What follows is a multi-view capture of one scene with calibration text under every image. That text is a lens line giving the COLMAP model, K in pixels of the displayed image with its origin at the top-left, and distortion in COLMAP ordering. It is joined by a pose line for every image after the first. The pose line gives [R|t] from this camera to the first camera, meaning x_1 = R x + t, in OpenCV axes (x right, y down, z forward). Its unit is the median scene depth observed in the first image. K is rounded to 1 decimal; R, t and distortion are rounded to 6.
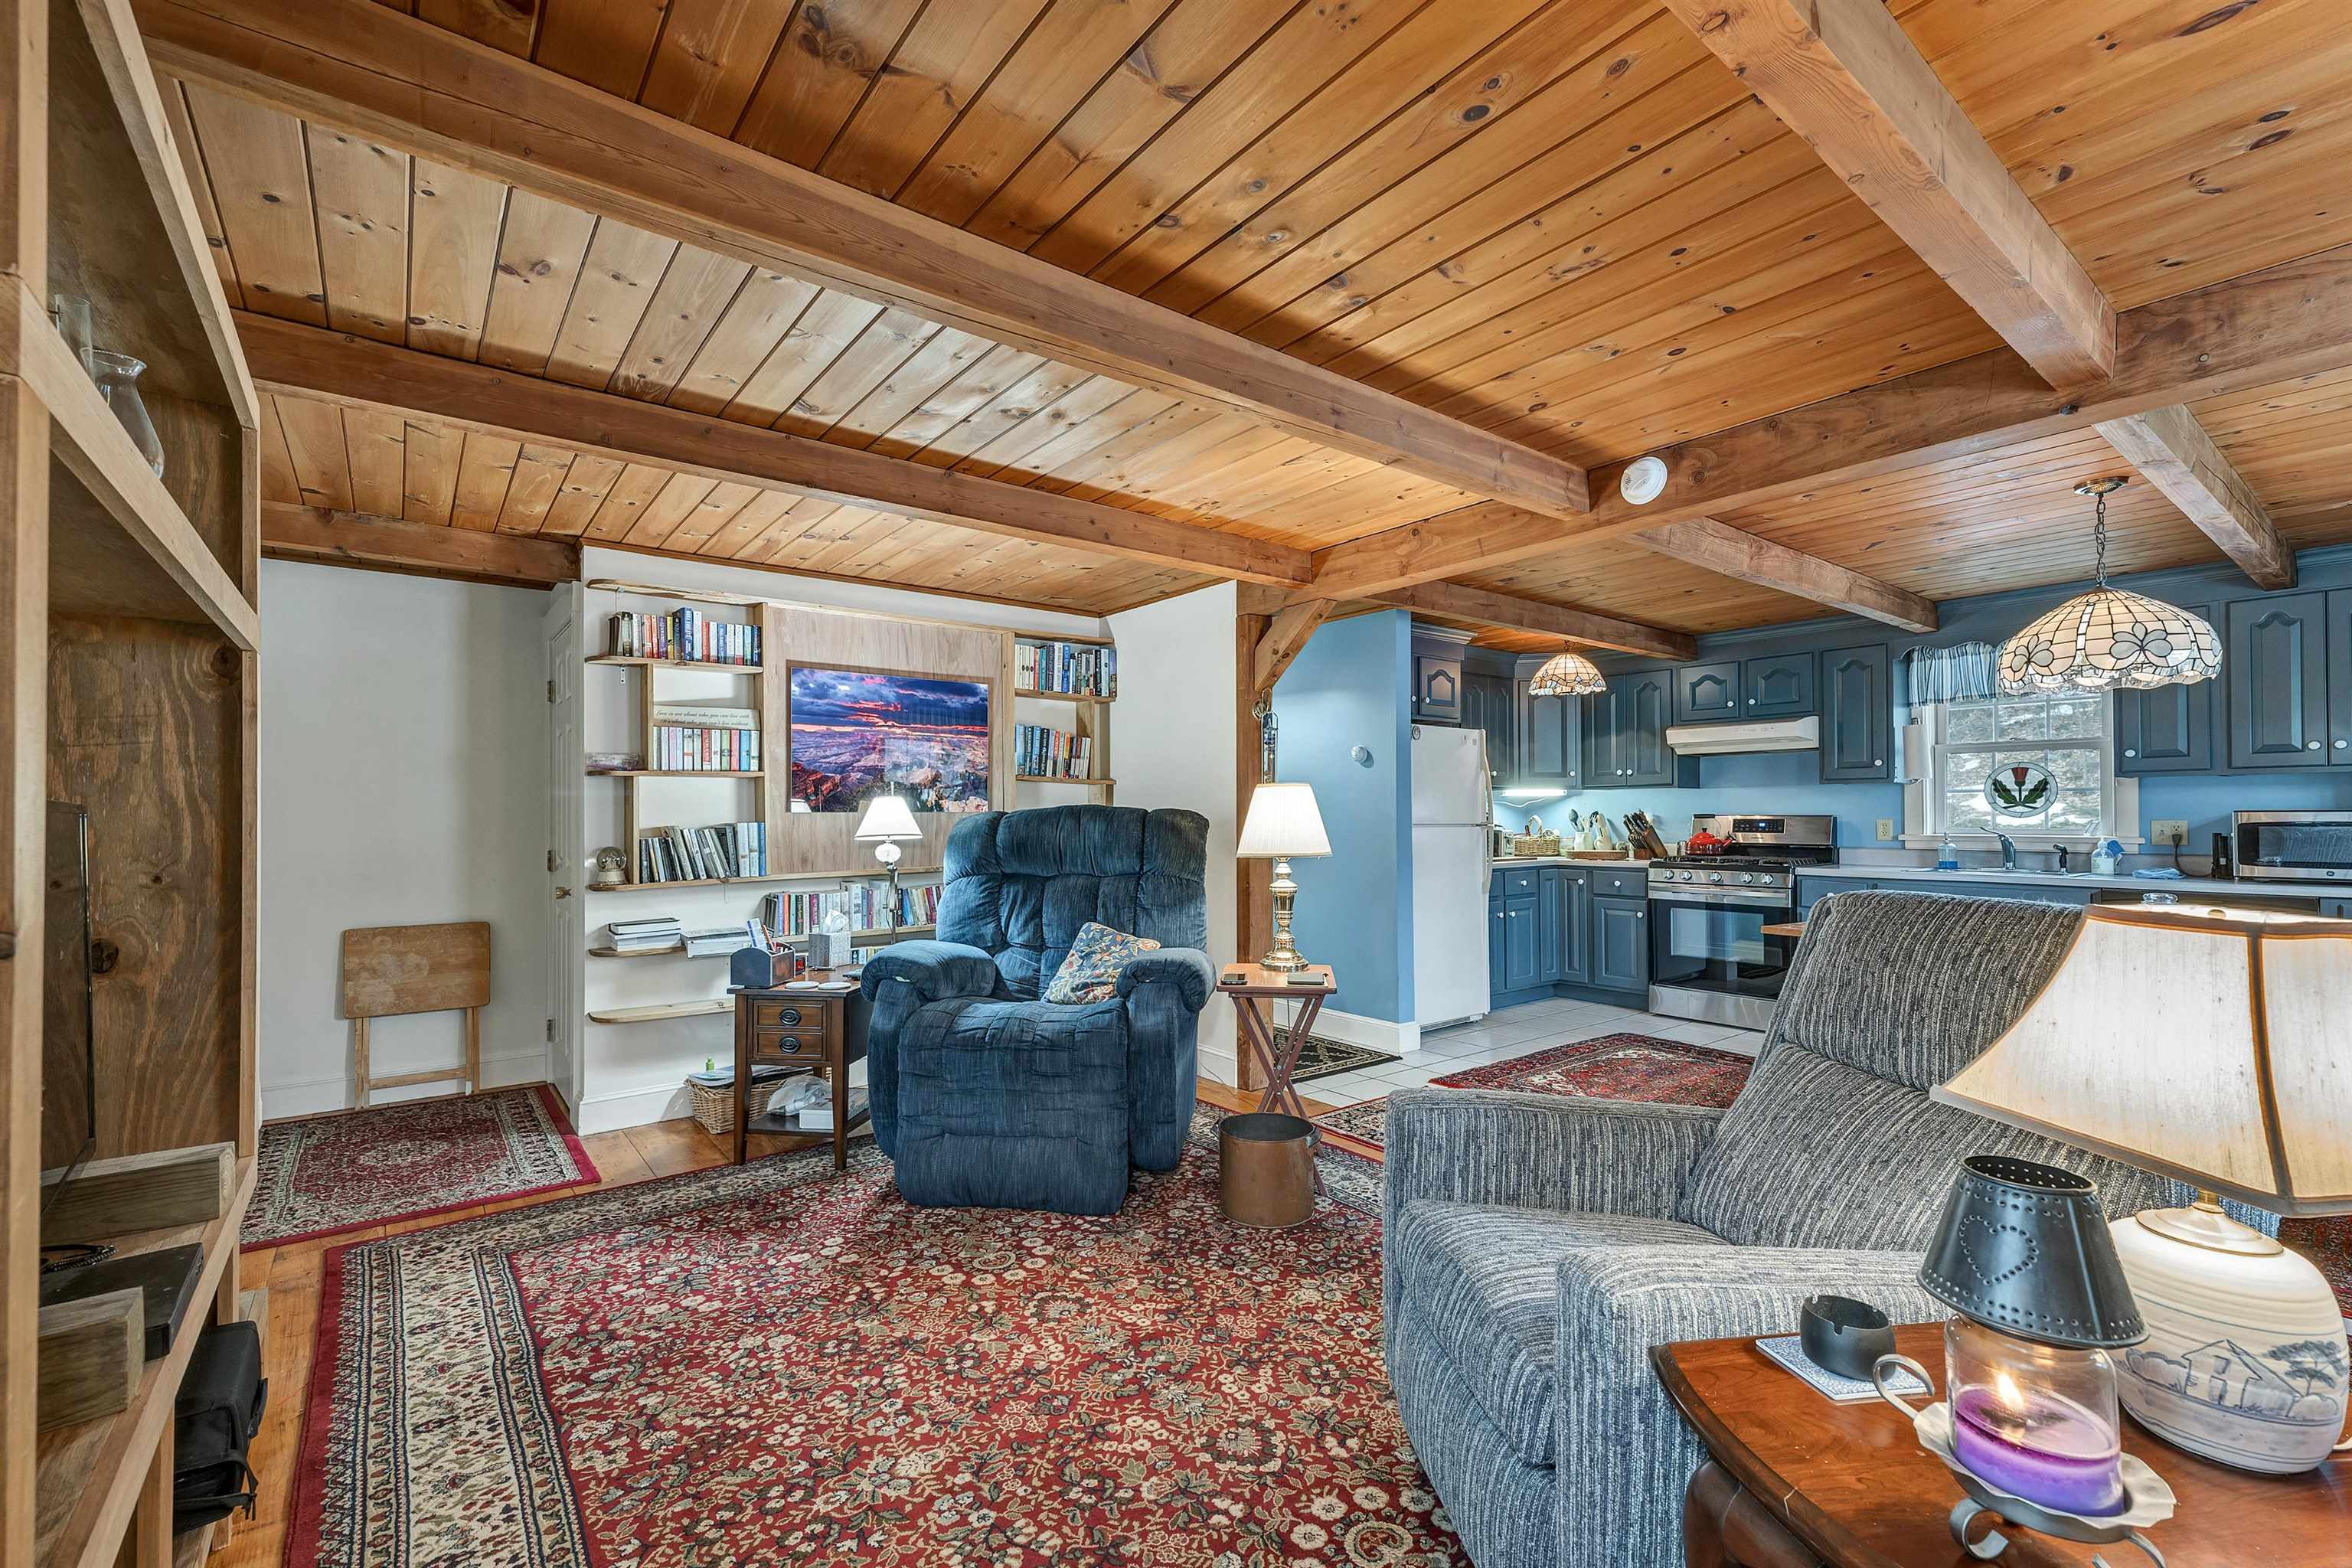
lens RADIAL K [[1007.3, 0, 1156.4], [0, 1007.3, 805.0], [0, 0, 1]] dist [0.016276, 0.000002]
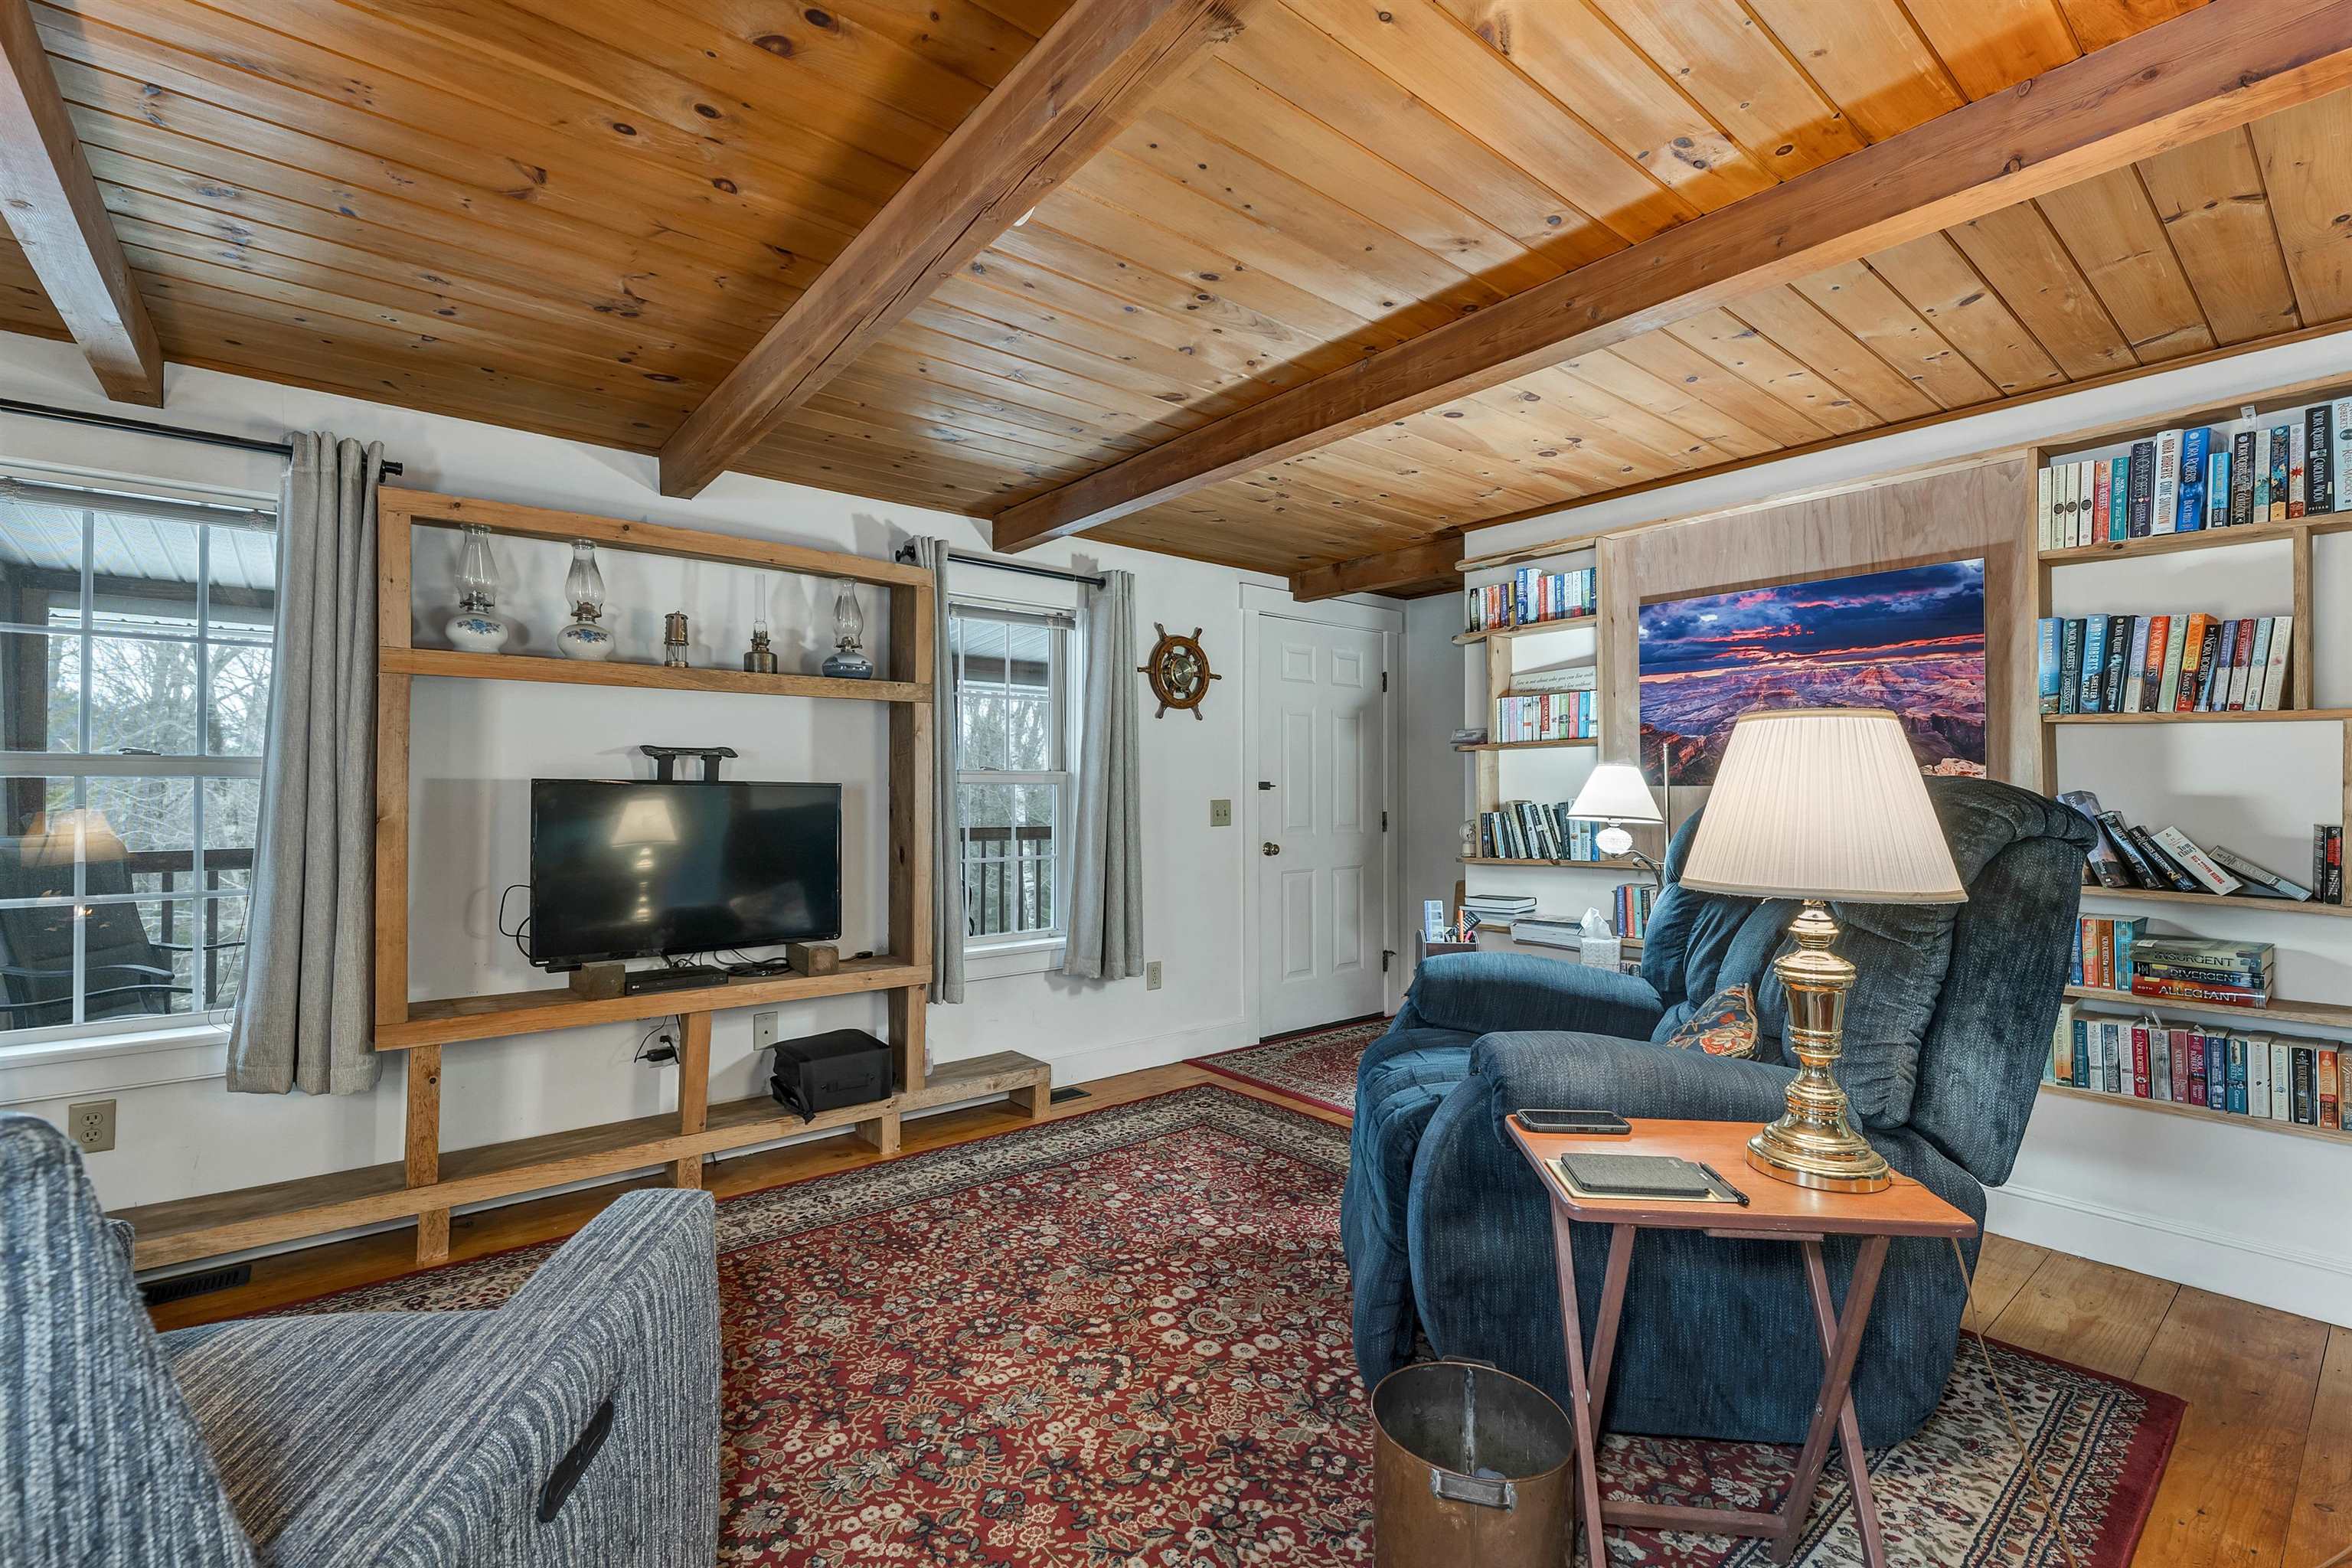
lens RADIAL K [[1006.7, 0, 1166.9], [0, 1006.7, 782.2], [0, 0, 1]] dist [0.000847, -0.000324]
pose [[0.032998, -0.005470, -0.999440, 0.398507], [0.008614, 0.999949, -0.005189, 0.004706], [0.999418, -0.008438, 0.033043, 0.554404]]
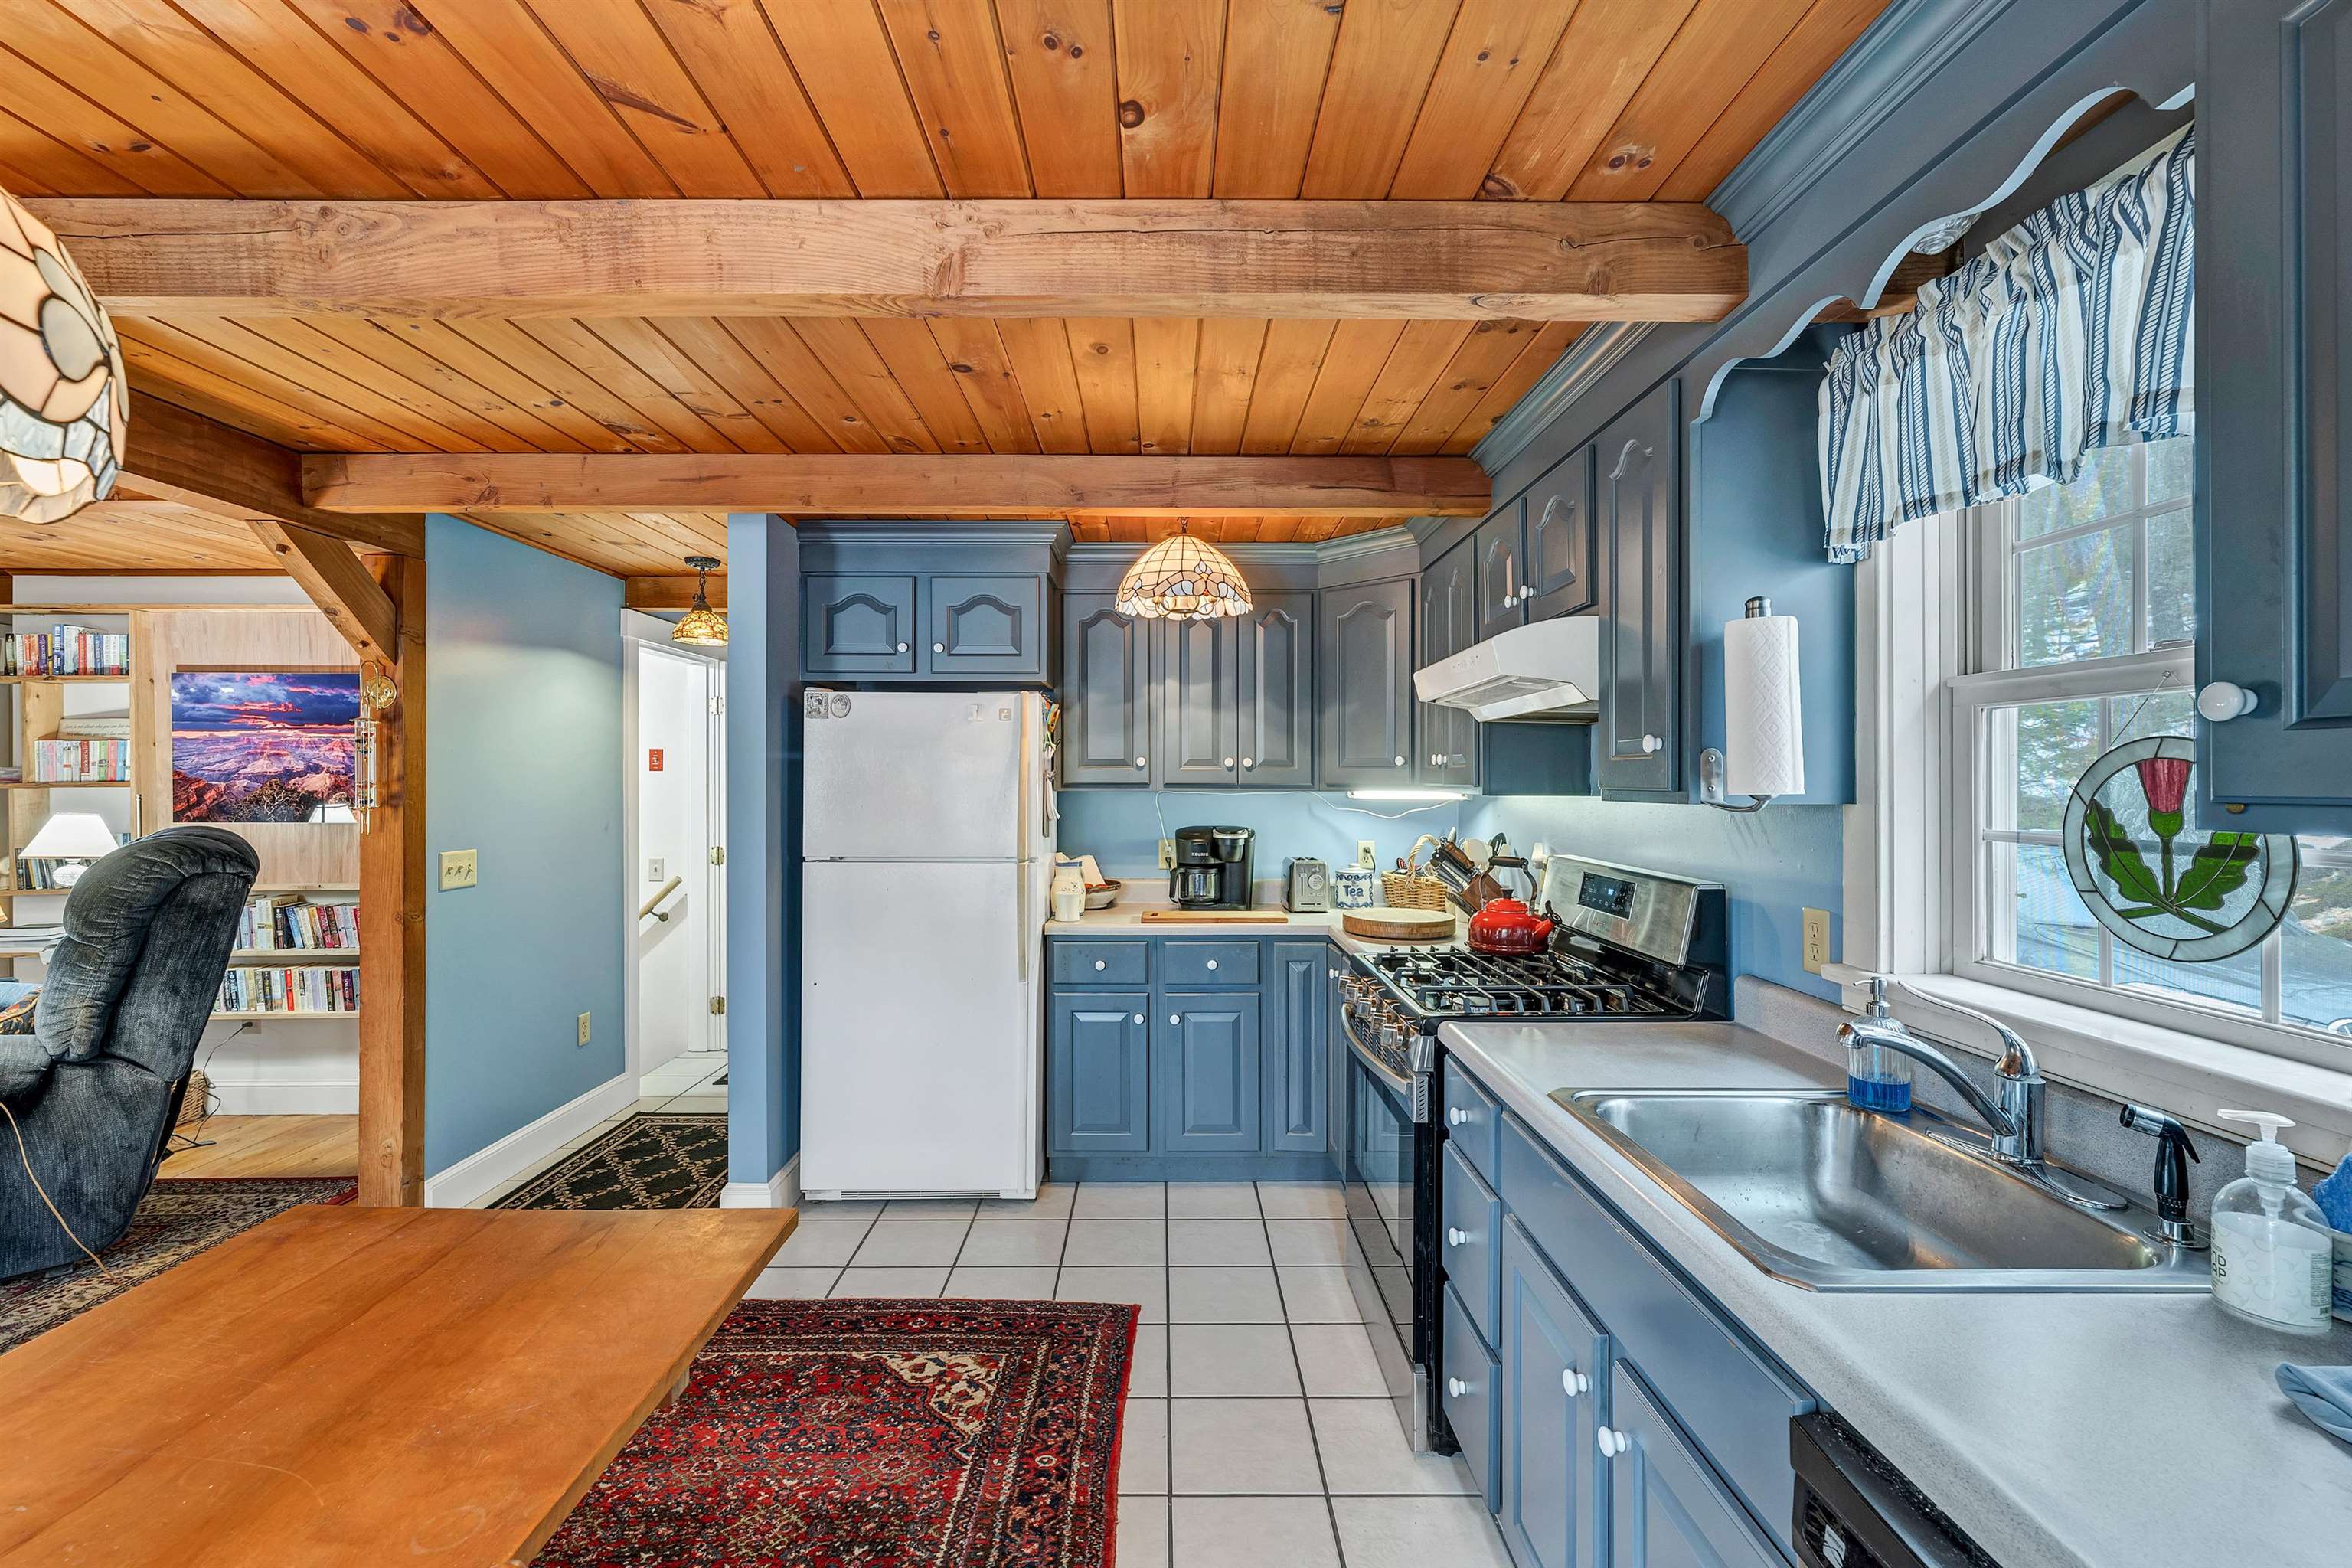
lens RADIAL K [[1006.7, 0, 1166.9], [0, 1006.7, 782.2], [0, 0, 1]] dist [0.000847, -0.000324]
pose [[0.797204, 0.006656, -0.603674, 0.916202], [0.001951, 0.999906, 0.013602, -0.039801], [0.603707, -0.012021, 0.797116, 0.749136]]
